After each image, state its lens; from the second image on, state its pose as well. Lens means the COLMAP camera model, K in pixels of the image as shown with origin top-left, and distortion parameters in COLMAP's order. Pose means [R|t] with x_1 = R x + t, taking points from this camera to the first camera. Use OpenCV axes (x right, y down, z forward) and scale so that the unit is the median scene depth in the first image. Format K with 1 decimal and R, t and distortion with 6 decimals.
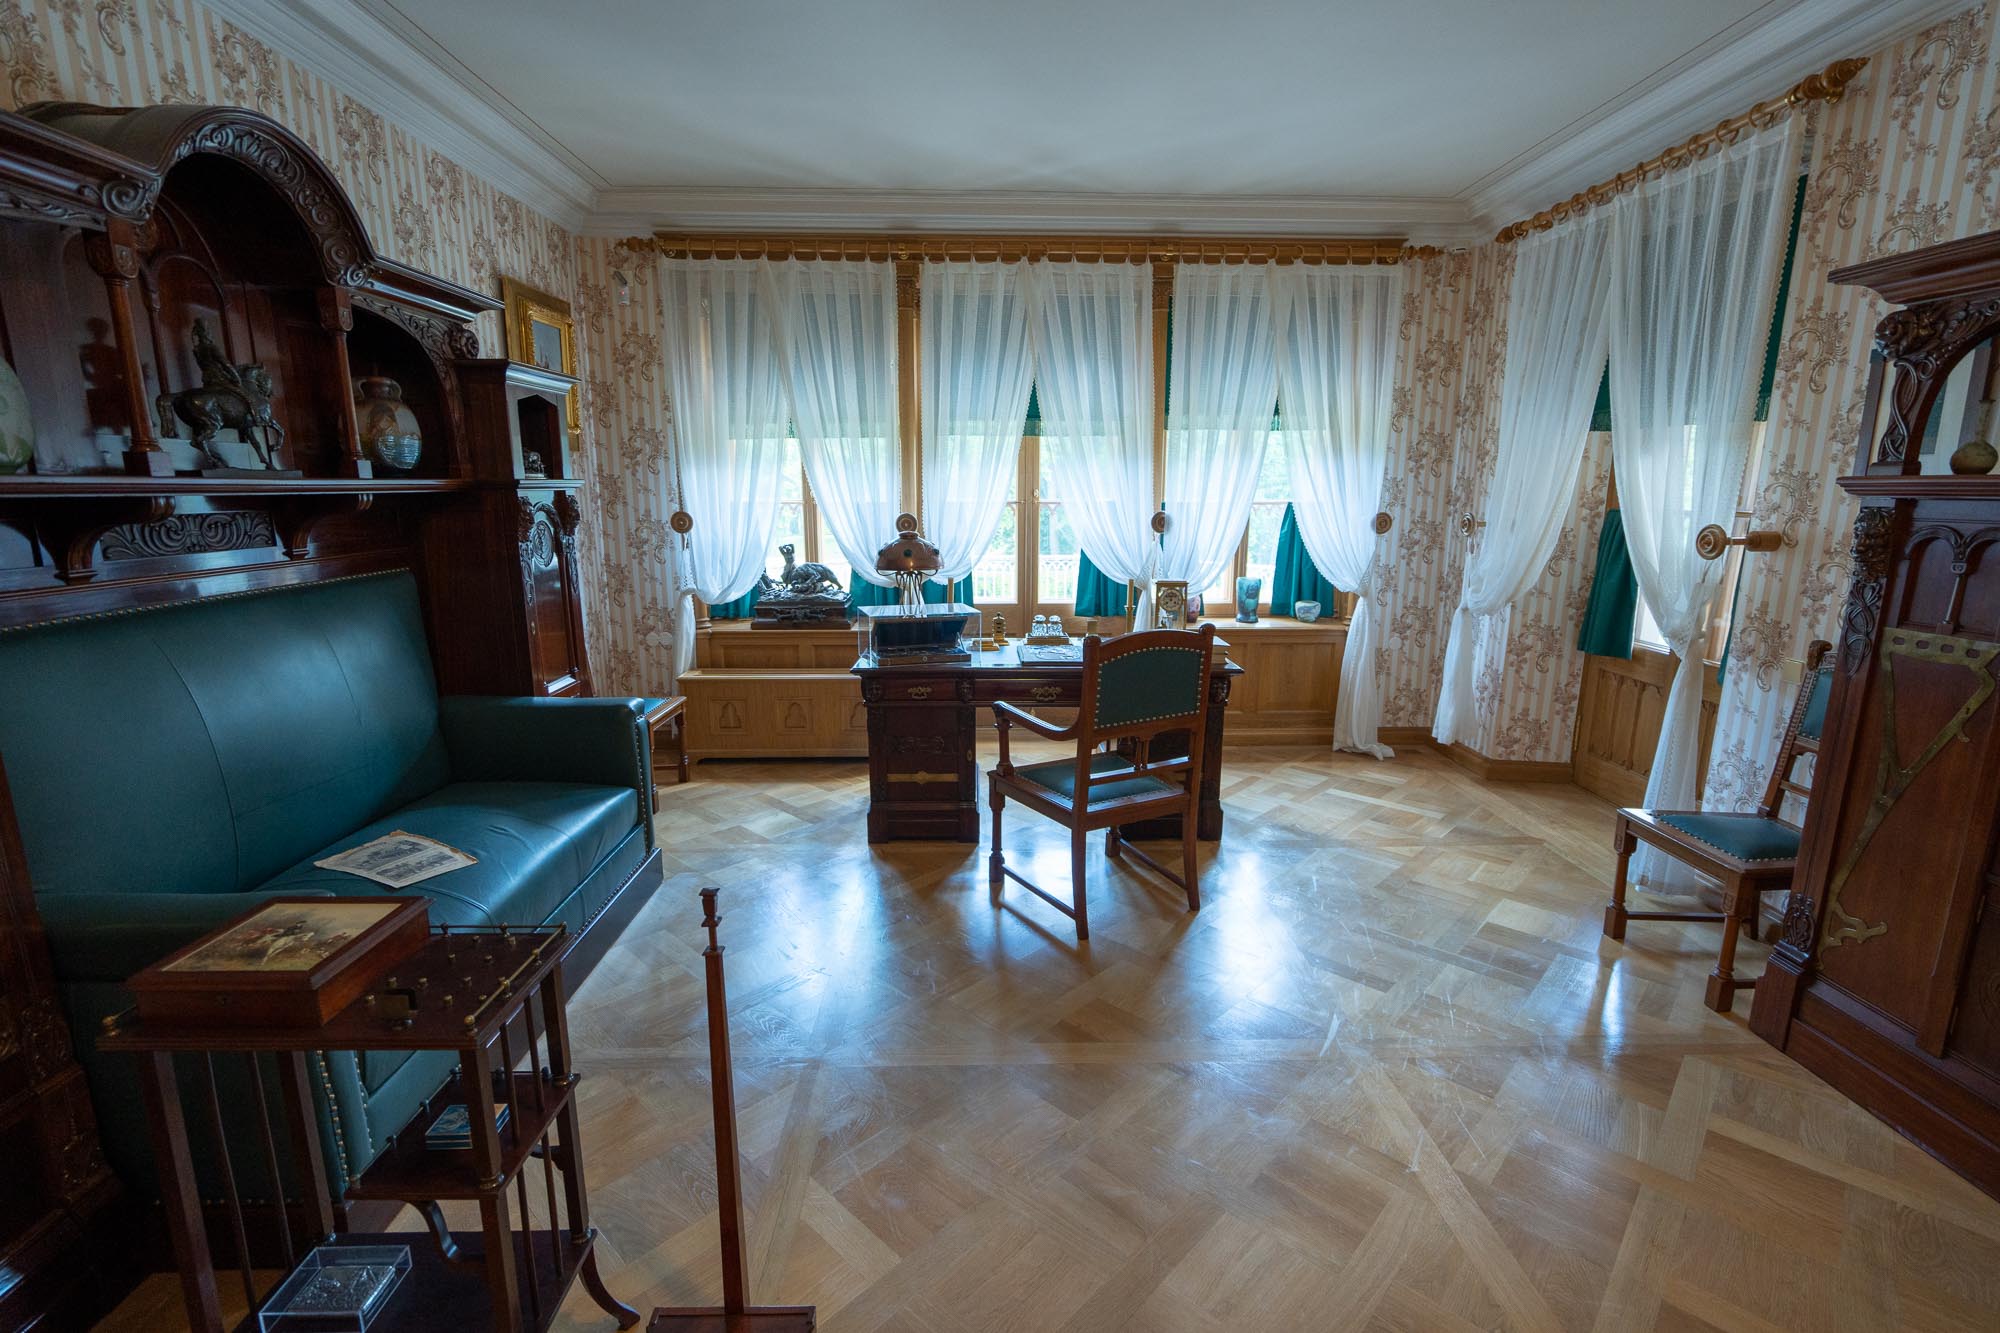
lens RADIAL K [[901.3, 0, 999.0], [0, 901.3, 676.1], [0, 0, 1]] dist [-0.006748, 0.001338]
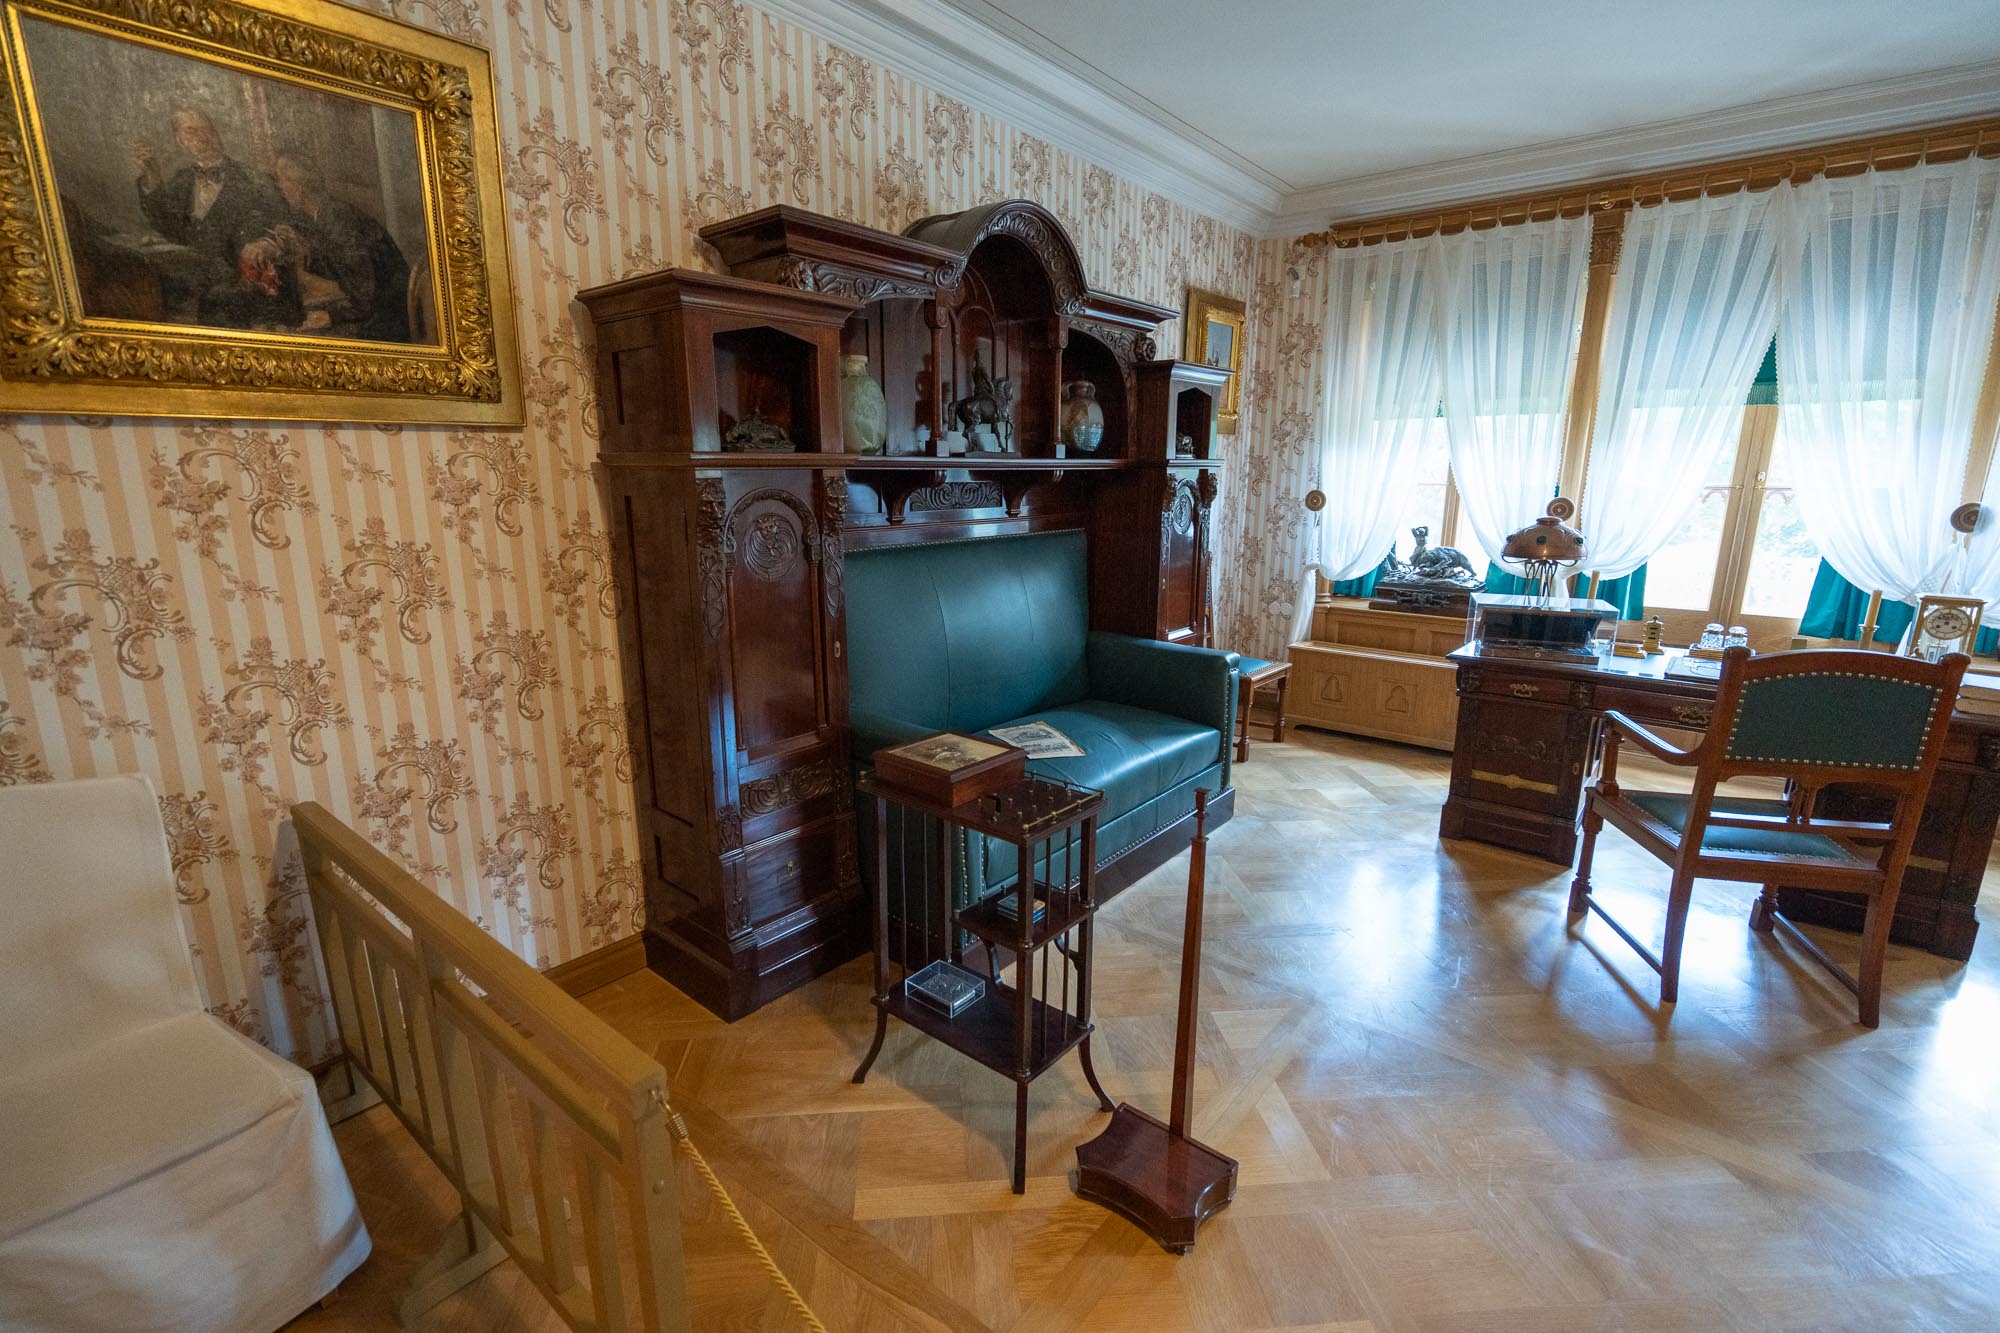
lens RADIAL K [[901.3, 0, 999.0], [0, 901.3, 676.1], [0, 0, 1]] dist [-0.006748, 0.001338]
pose [[0.756143, 0.148940, -0.637232, 0.096935], [-0.137080, 0.988202, 0.068312, 0.015913], [0.639888, 0.035698, 0.767639, -0.057300]]
